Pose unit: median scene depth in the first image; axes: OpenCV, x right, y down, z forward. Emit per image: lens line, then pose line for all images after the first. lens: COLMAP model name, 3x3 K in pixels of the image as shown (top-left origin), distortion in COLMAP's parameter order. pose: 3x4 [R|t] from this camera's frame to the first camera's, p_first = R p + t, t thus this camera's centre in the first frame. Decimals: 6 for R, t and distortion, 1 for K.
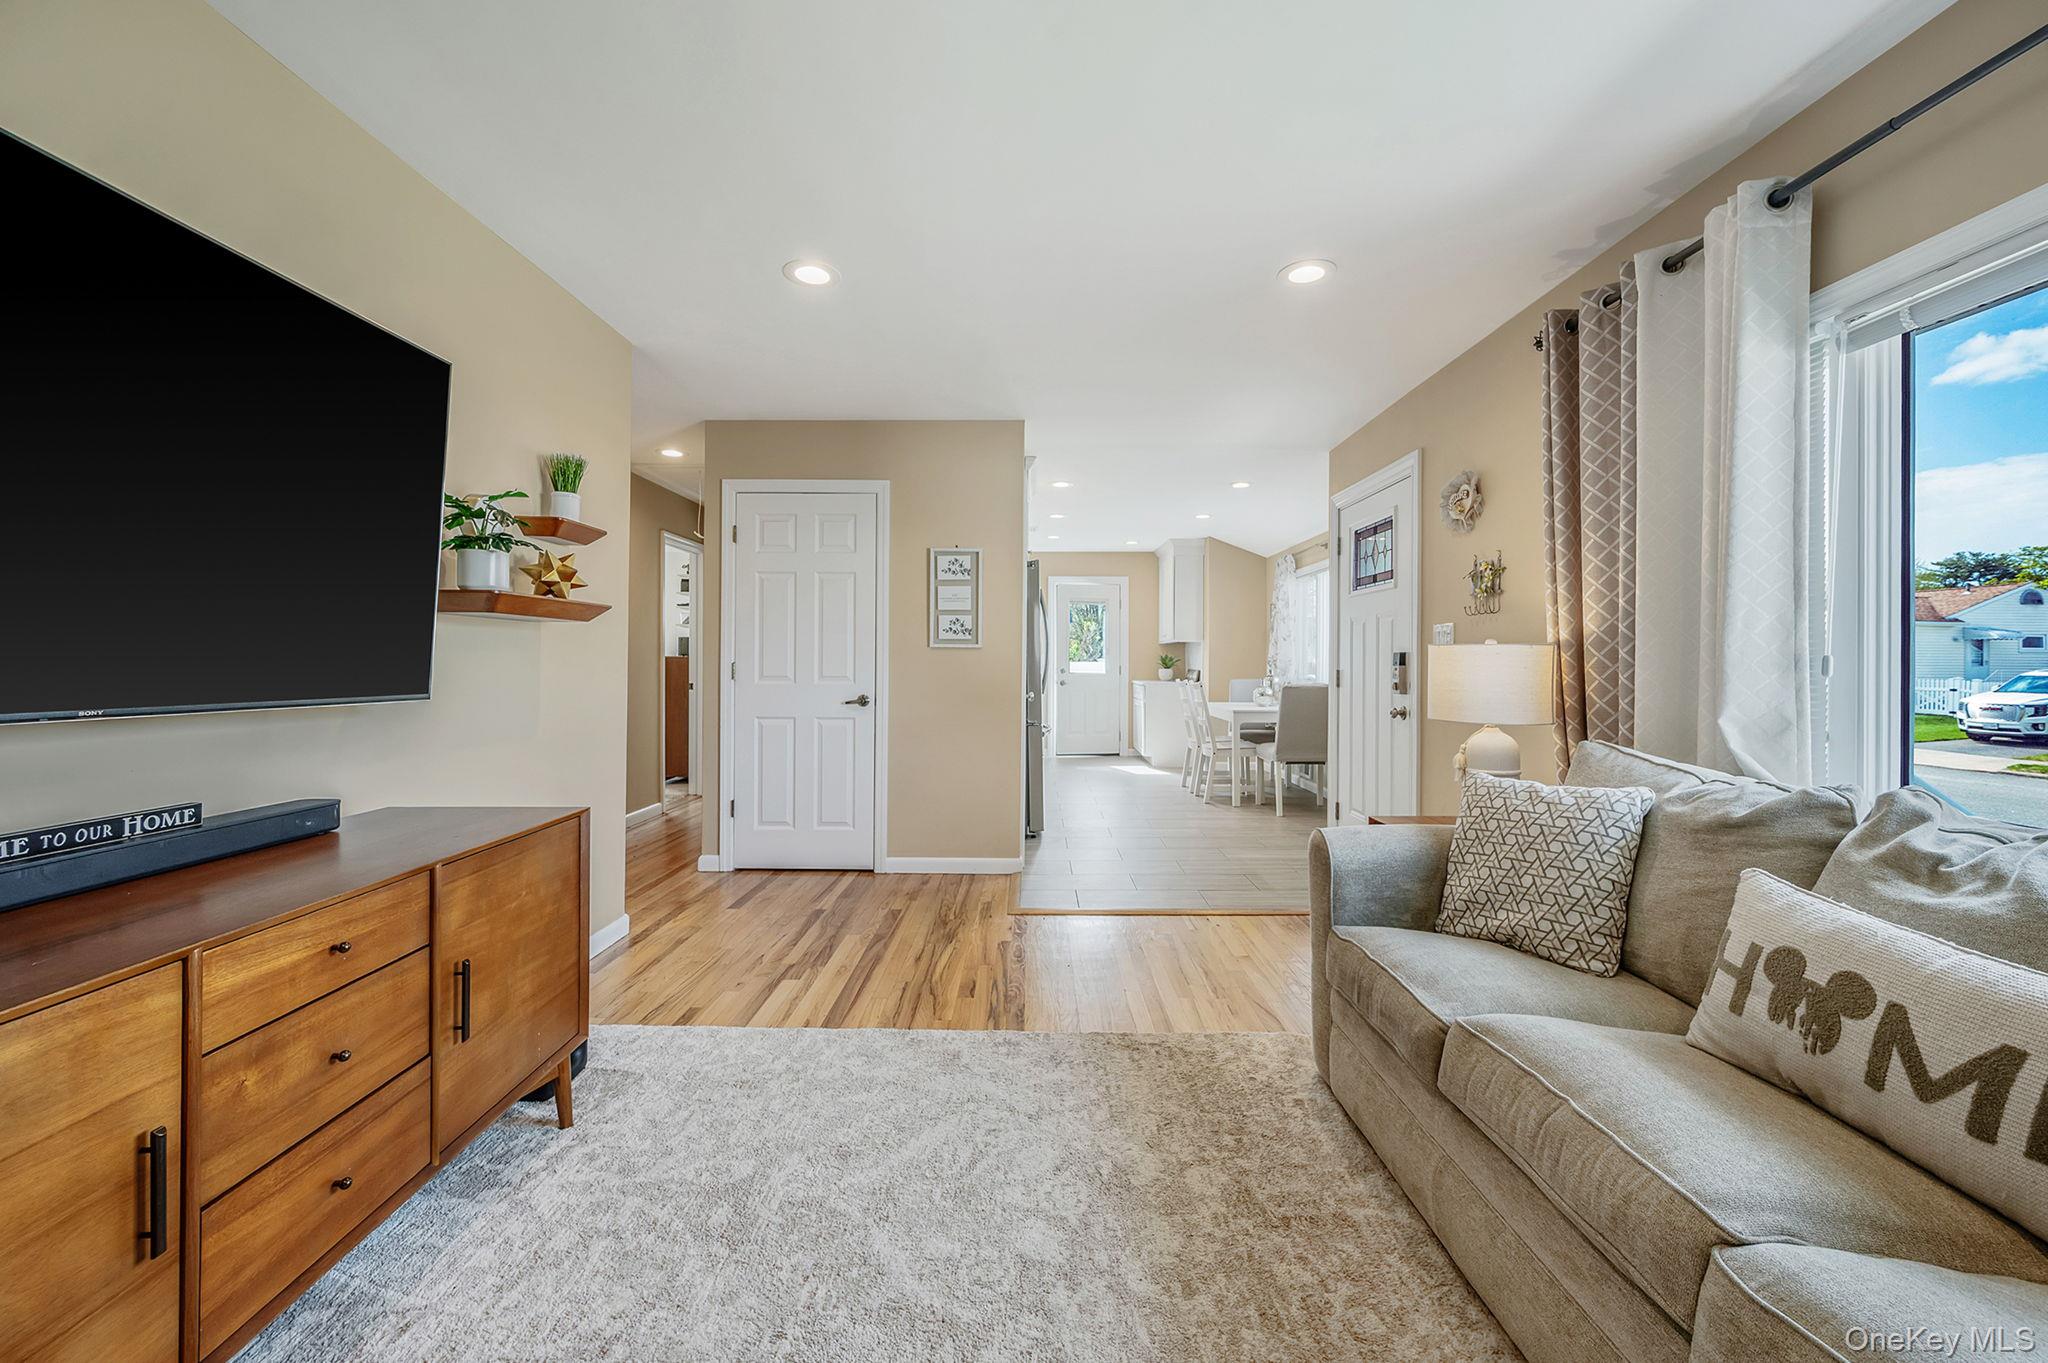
lens RADIAL K [[821.0, 0, 1030.5], [0, 821.0, 664.4], [0, 0, 1]] dist [-0.005547, 0.000067]
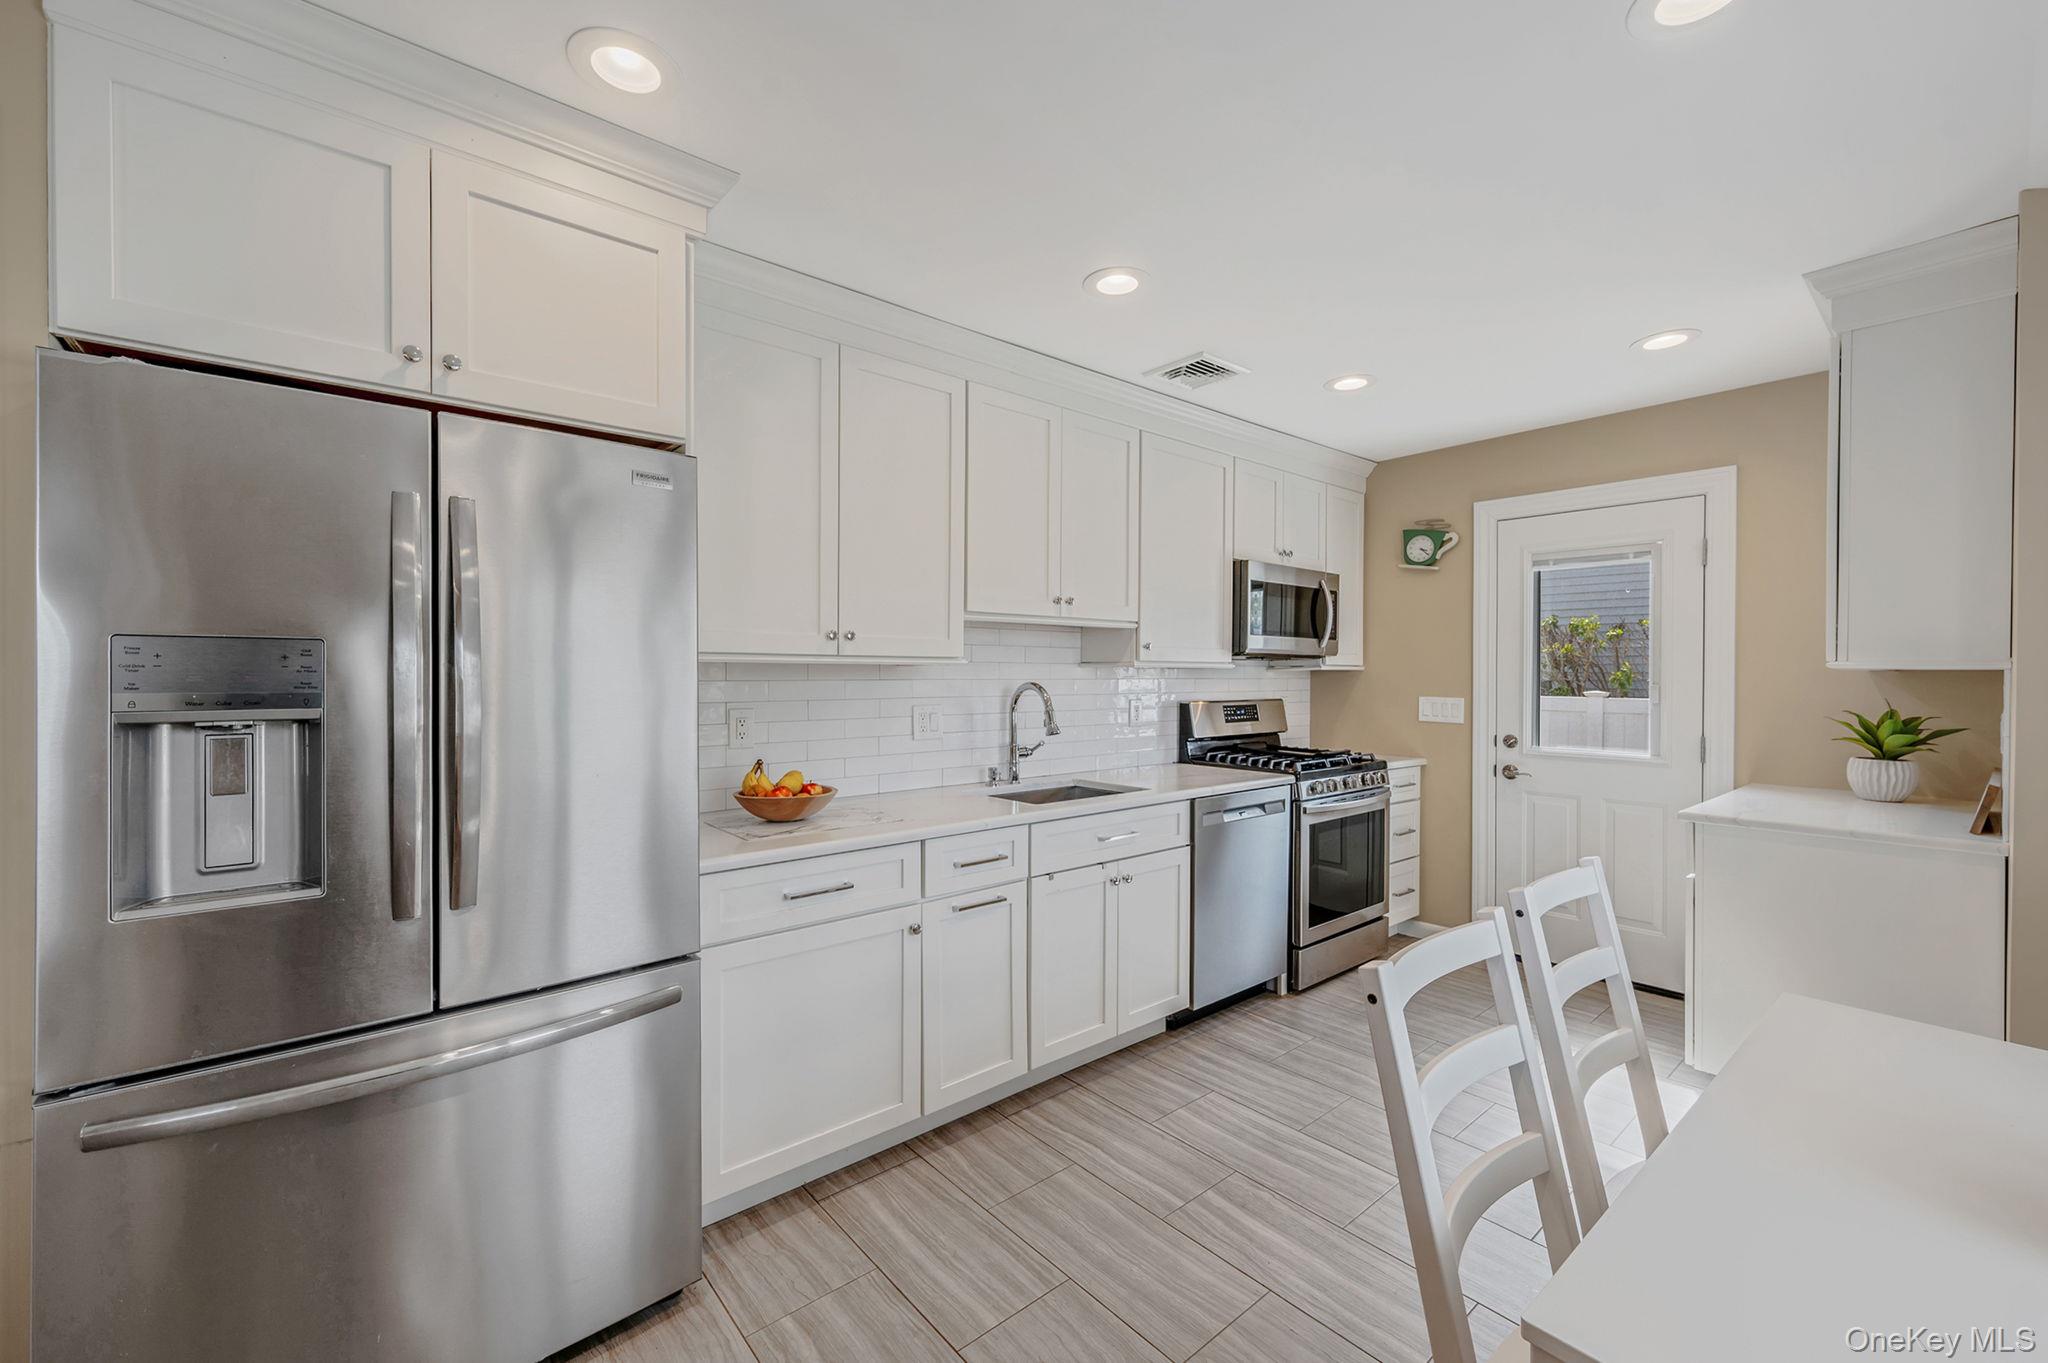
lens RADIAL K [[821.0, 0, 1023.5], [0, 821.0, 685.1], [0, 0, 1]] dist [-0.005547, 0.000067]
pose [[0.645728, 0.009466, -0.763509, 0.189396], [-0.004458, 0.999953, 0.008627, -0.022118], [0.763555, -0.002167, 0.645739, 0.585868]]
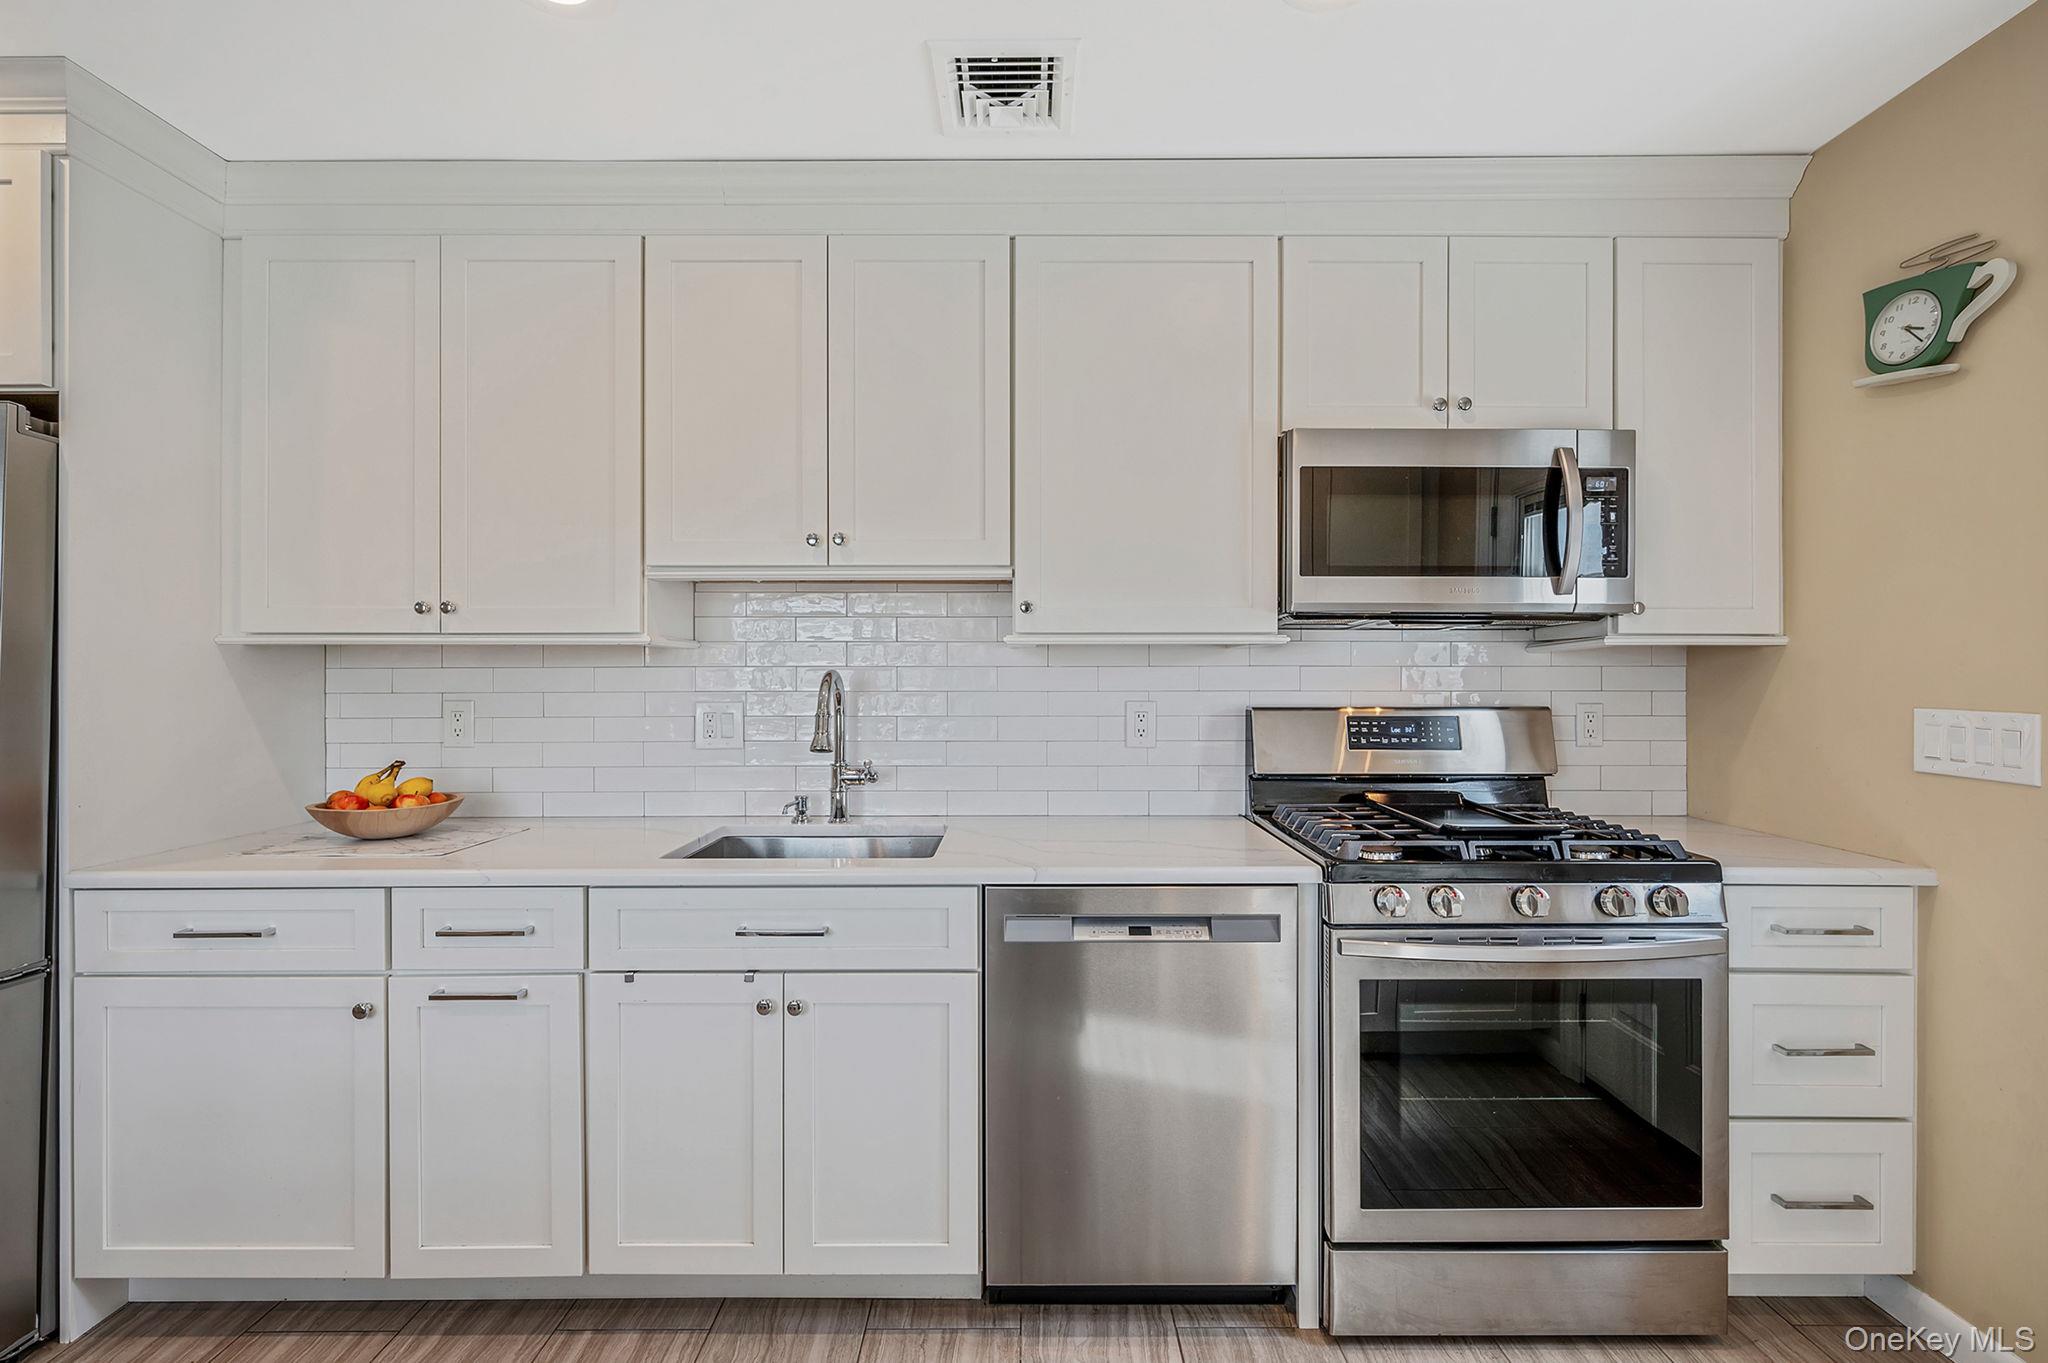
lens RADIAL K [[942.2, 0, 1018.6], [0, 942.2, 663.1], [0, 0, 1]] dist [0.001461, 0.000424]
pose [[0.004553, -0.000096, -0.999990, 0.185966], [-0.001965, 0.999998, -0.000105, -0.022160], [0.999988, 0.001966, 0.004553, 0.839706]]
